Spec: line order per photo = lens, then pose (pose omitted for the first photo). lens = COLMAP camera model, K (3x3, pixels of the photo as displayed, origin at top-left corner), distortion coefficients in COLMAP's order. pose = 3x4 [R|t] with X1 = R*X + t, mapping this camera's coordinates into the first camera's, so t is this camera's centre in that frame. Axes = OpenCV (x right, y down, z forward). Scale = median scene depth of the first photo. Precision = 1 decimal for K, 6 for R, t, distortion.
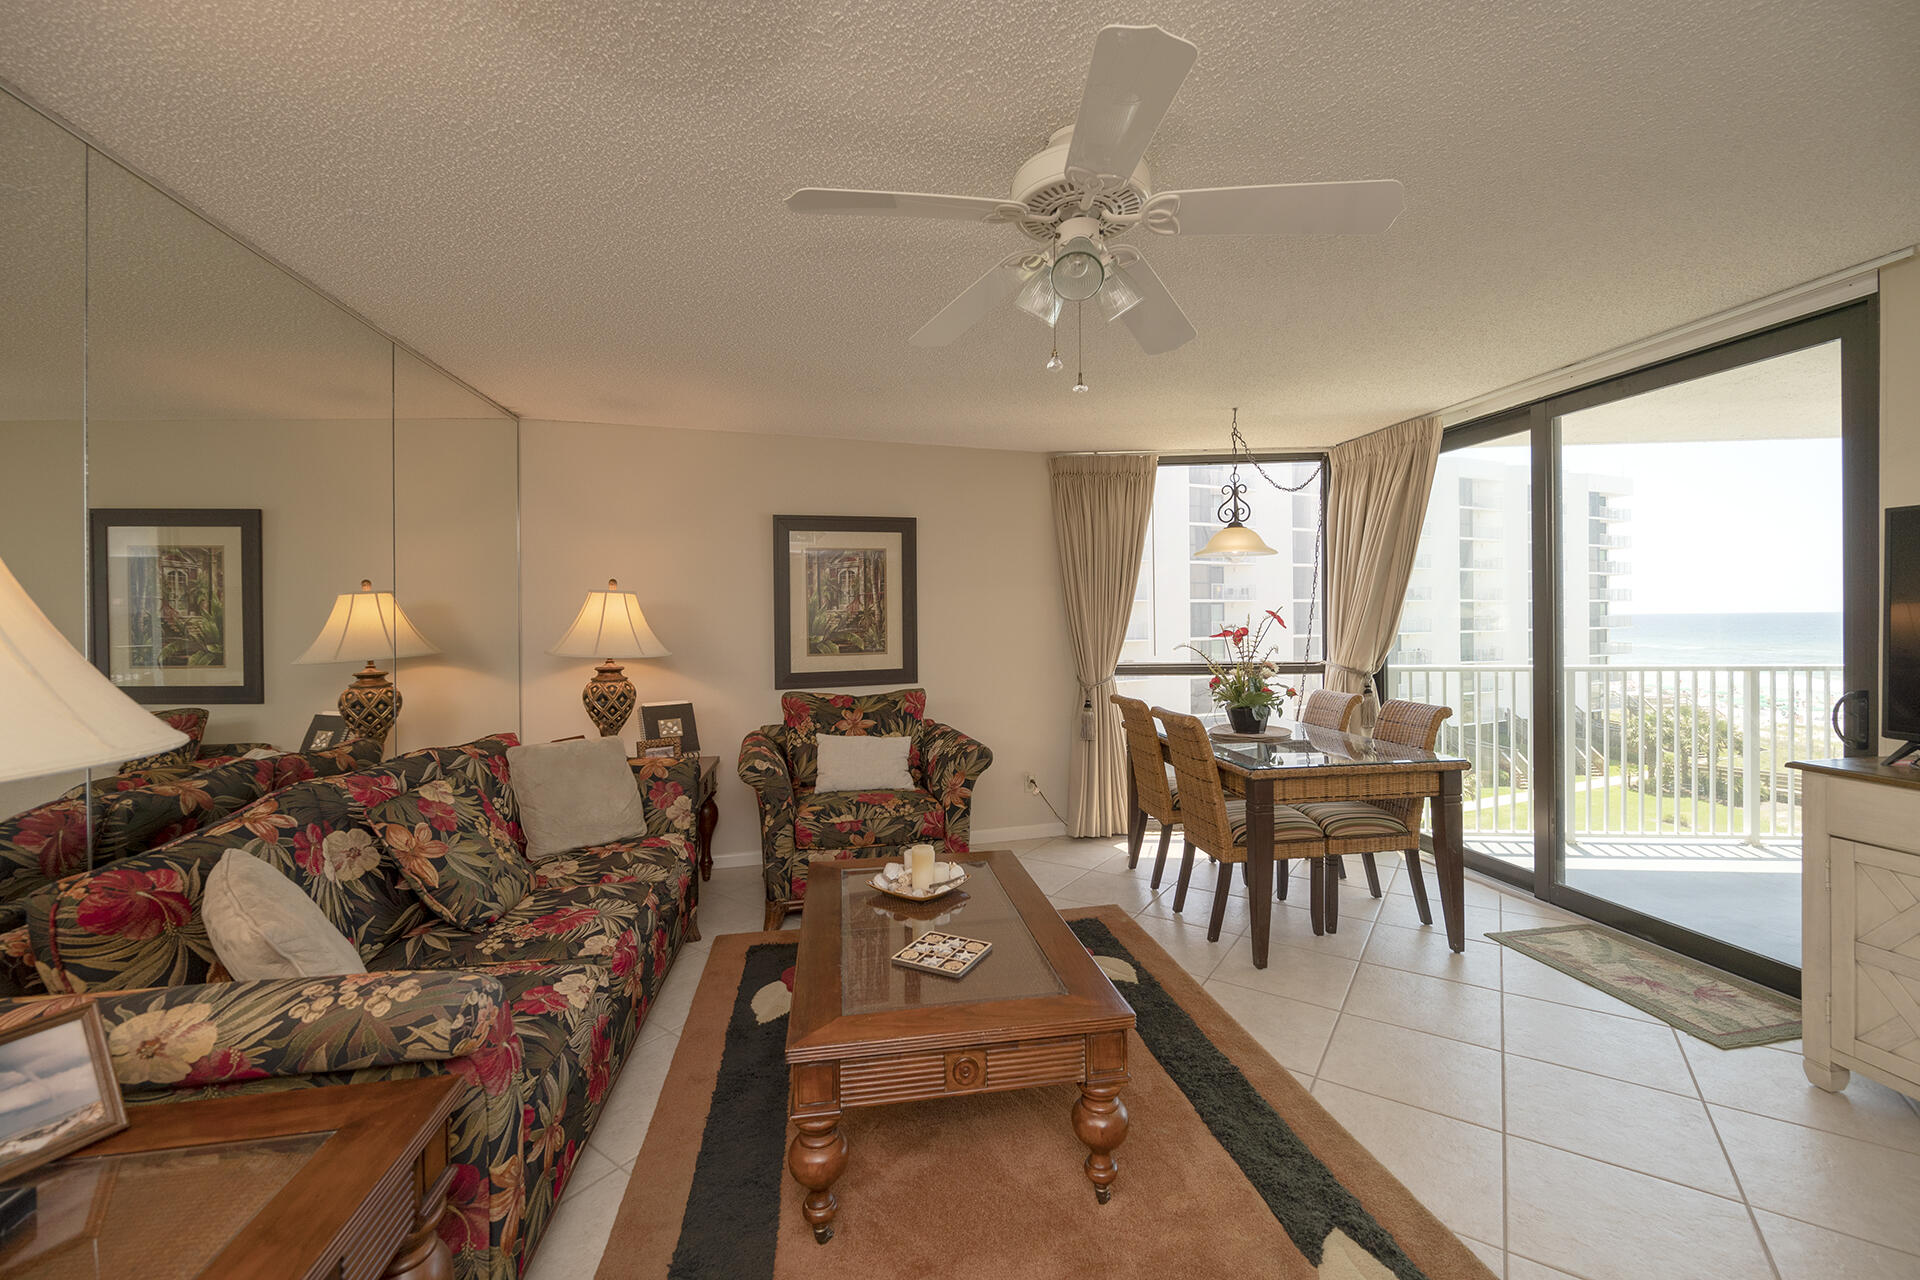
lens RADIAL K [[750.2, 0, 941.7], [0, 750.2, 623.7], [0, 0, 1]] dist [-0.000007, -0.000109]
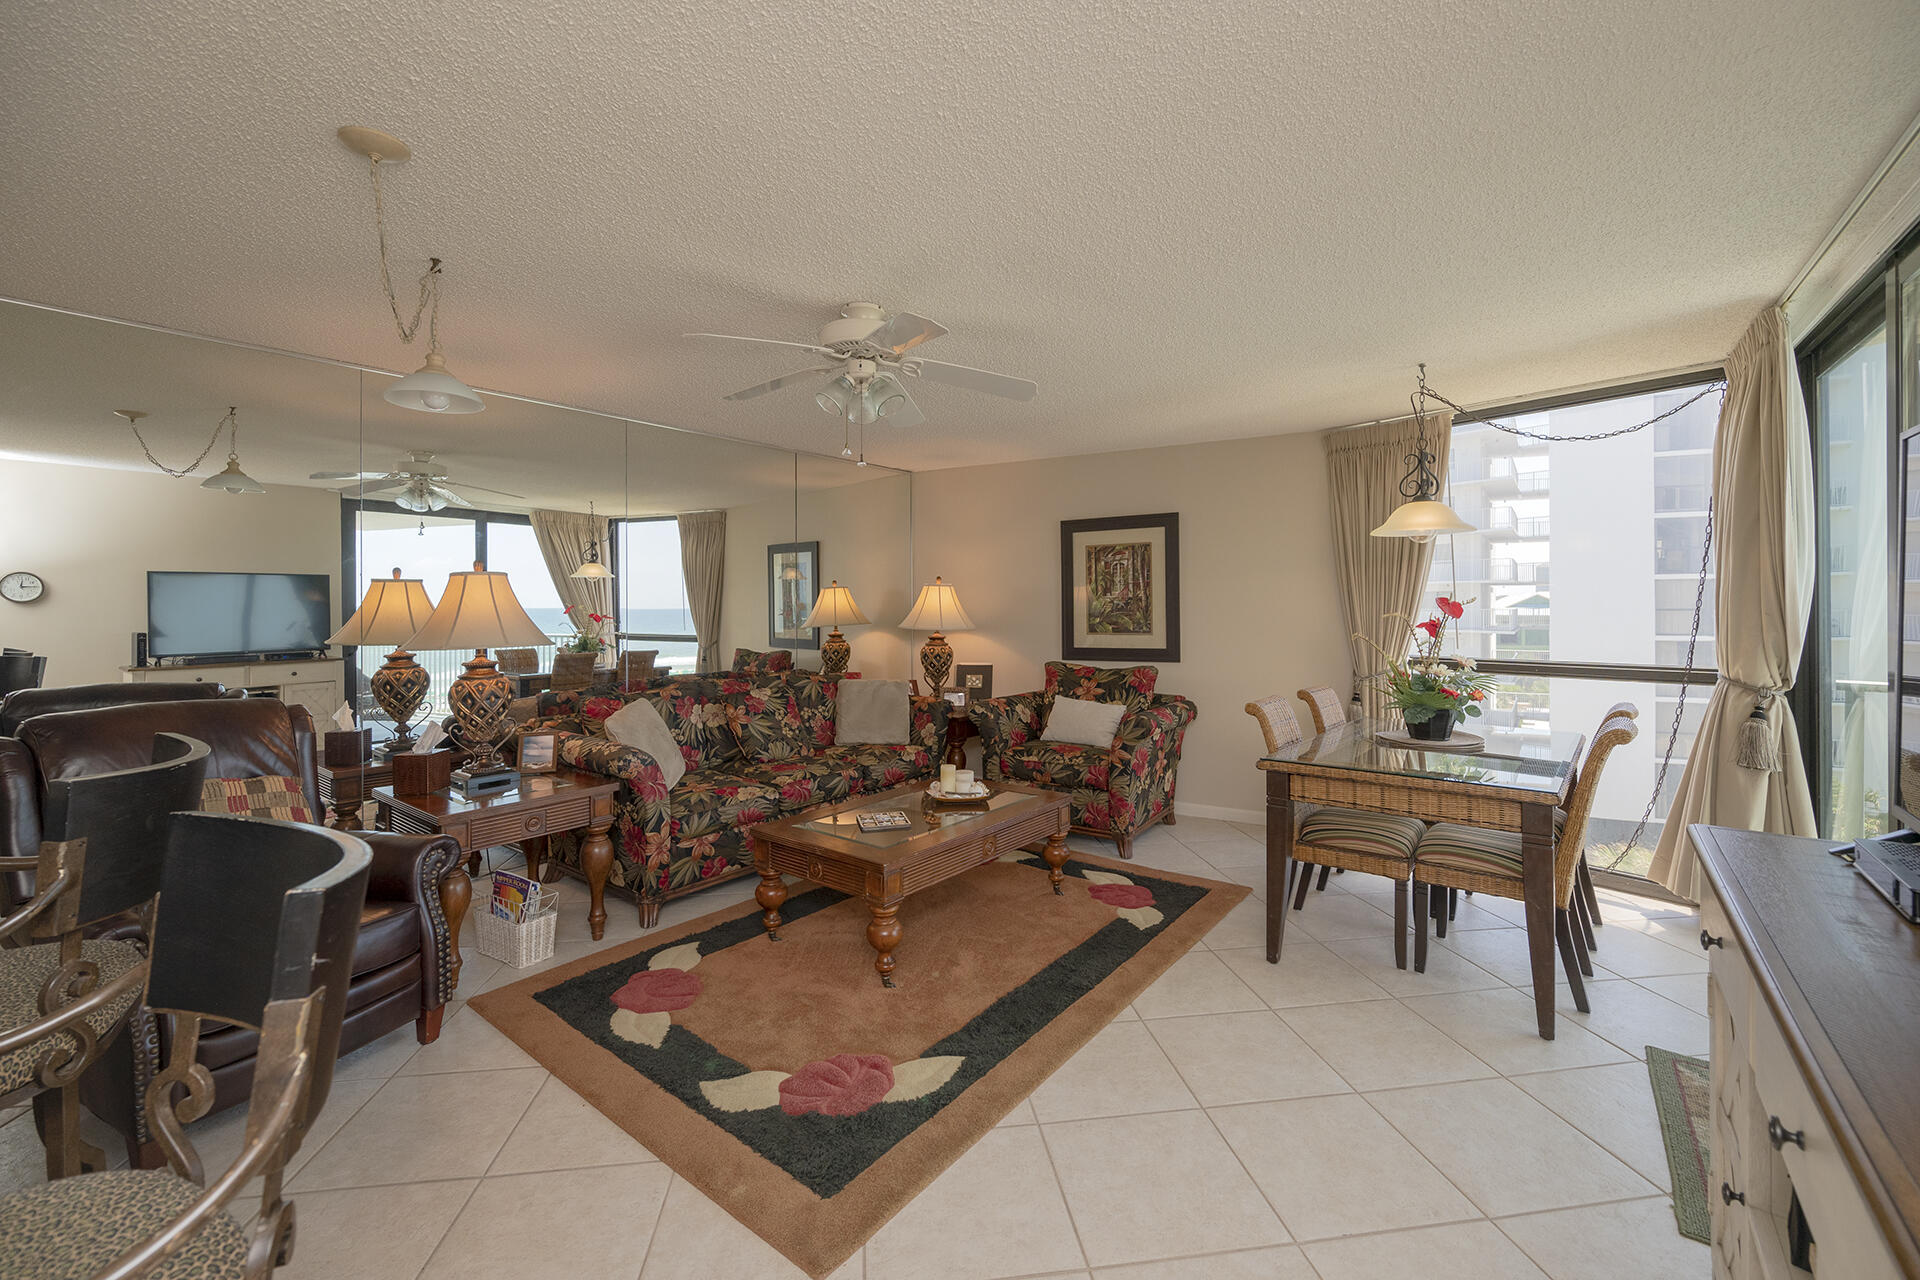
lens RADIAL K [[760.0, 0, 988.7], [0, 760.0, 606.5], [0, 0, 1]] dist [-0.001539, -0.000164]
pose [[0.696883, 0.007901, -0.717142, 0.658561], [-0.004936, 0.999968, 0.006221, -0.009608], [0.717168, -0.000795, 0.696900, 0.027597]]
